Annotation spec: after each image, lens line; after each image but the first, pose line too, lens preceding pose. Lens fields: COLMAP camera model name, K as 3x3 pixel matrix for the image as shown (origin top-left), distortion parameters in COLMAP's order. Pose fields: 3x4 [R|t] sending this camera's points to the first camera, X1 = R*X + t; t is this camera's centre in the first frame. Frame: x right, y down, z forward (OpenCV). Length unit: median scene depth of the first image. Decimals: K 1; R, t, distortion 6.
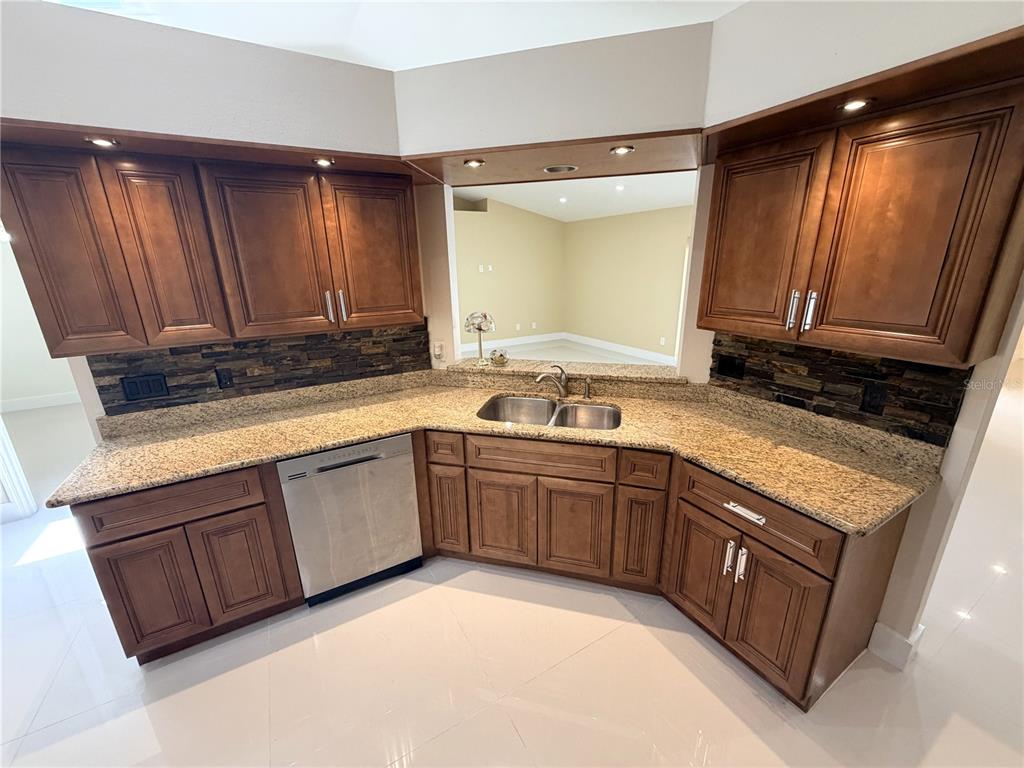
lens RADIAL K [[412.7, 0, 508.8], [0, 412.7, 384.9], [0, 0, 1]] dist [0.000241, -0.000405]
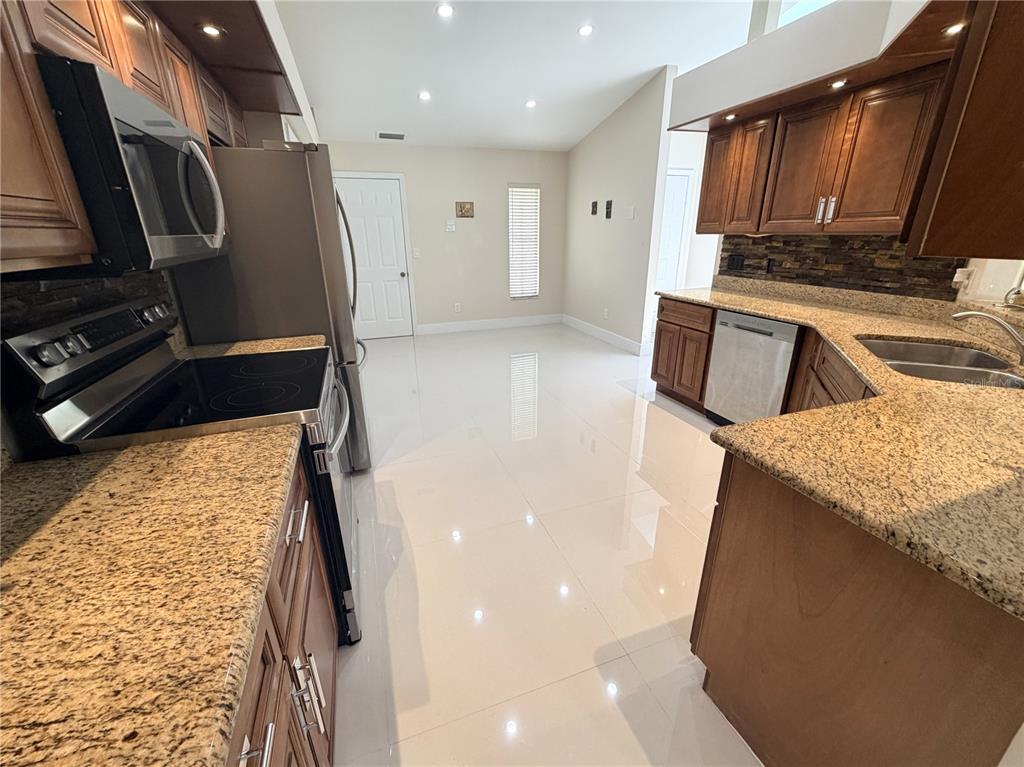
lens RADIAL K [[412.7, 0, 508.8], [0, 412.7, 384.4], [0, 0, 1]] dist [0.000241, -0.000405]
pose [[-0.180359, 0.361863, -0.914618, 1.009608], [-0.268064, 0.876585, 0.399677, 0.017513], [0.946368, 0.317261, -0.061098, 0.363211]]
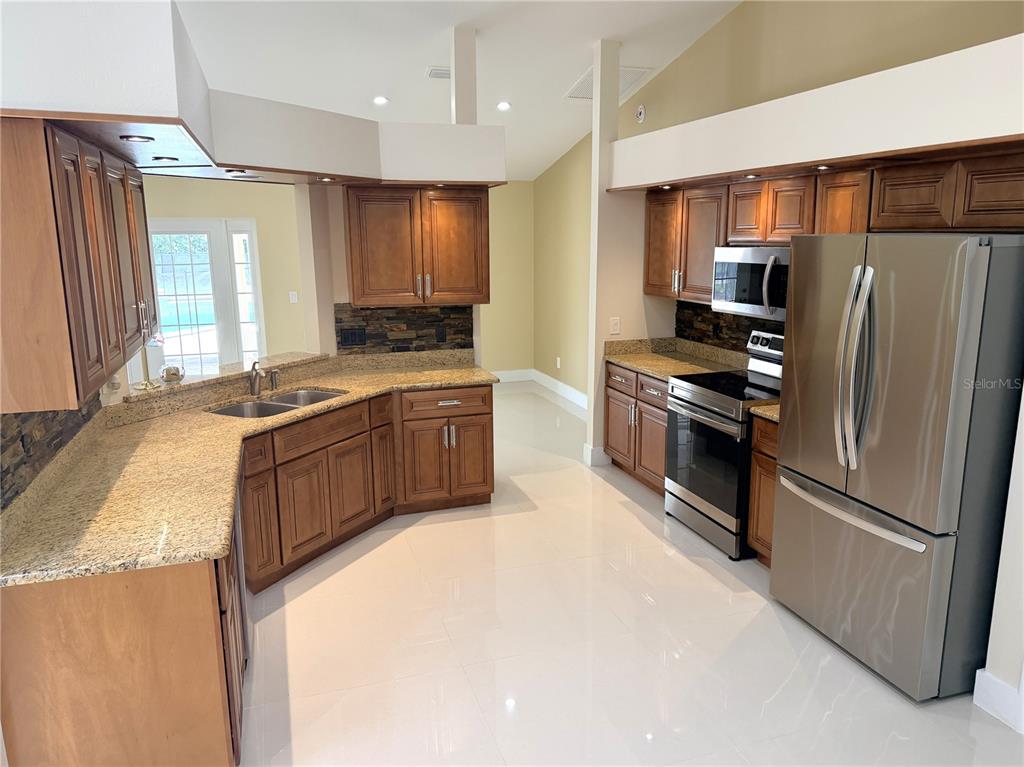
lens RADIAL K [[737.5, 0, 512.0], [0, 737.5, 383.5], [0, 0, 1]] dist [0.107094, -0.129994]
pose [[0.206910, -0.179889, 0.961680, -1.701010], [0.286191, 0.951084, 0.116332, -0.034238], [-0.935566, 0.251154, 0.248272, -0.011673]]
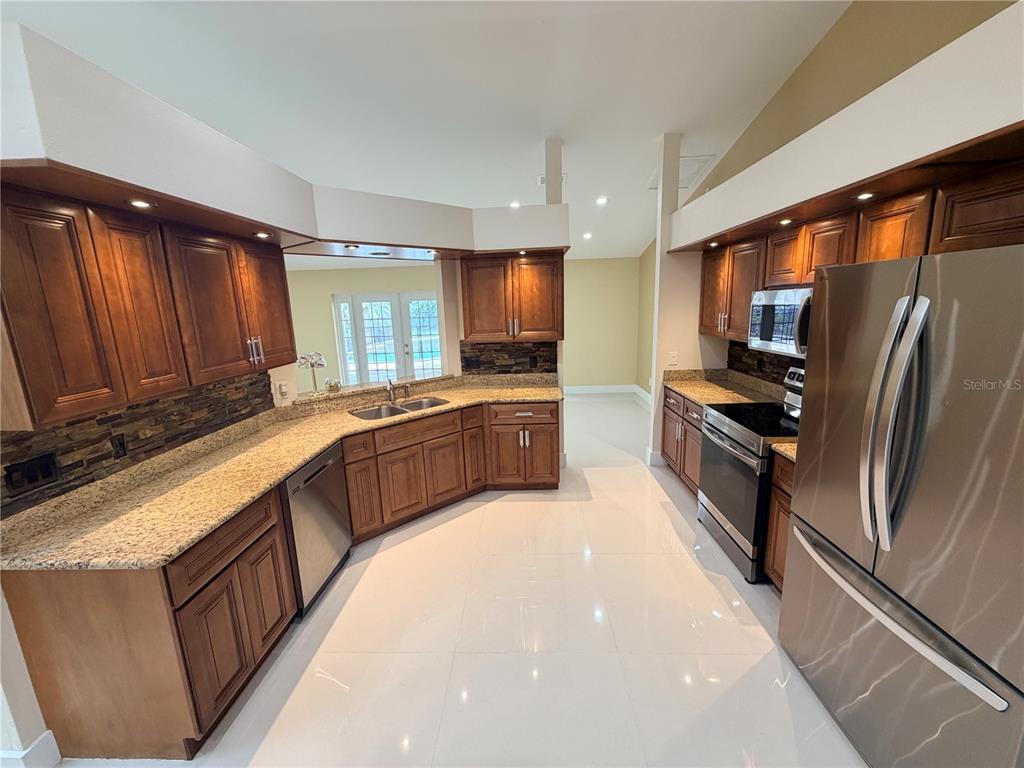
lens RADIAL K [[408.0, 0, 509.1], [0, 408.0, 385.4], [0, 0, 1]] dist [0.000102, 0.000309]
pose [[0.534780, -0.165679, 0.828590, -0.983147], [0.267664, 0.963308, 0.019864, 0.066704], [-0.801478, 0.211160, 0.559504, -0.171327]]
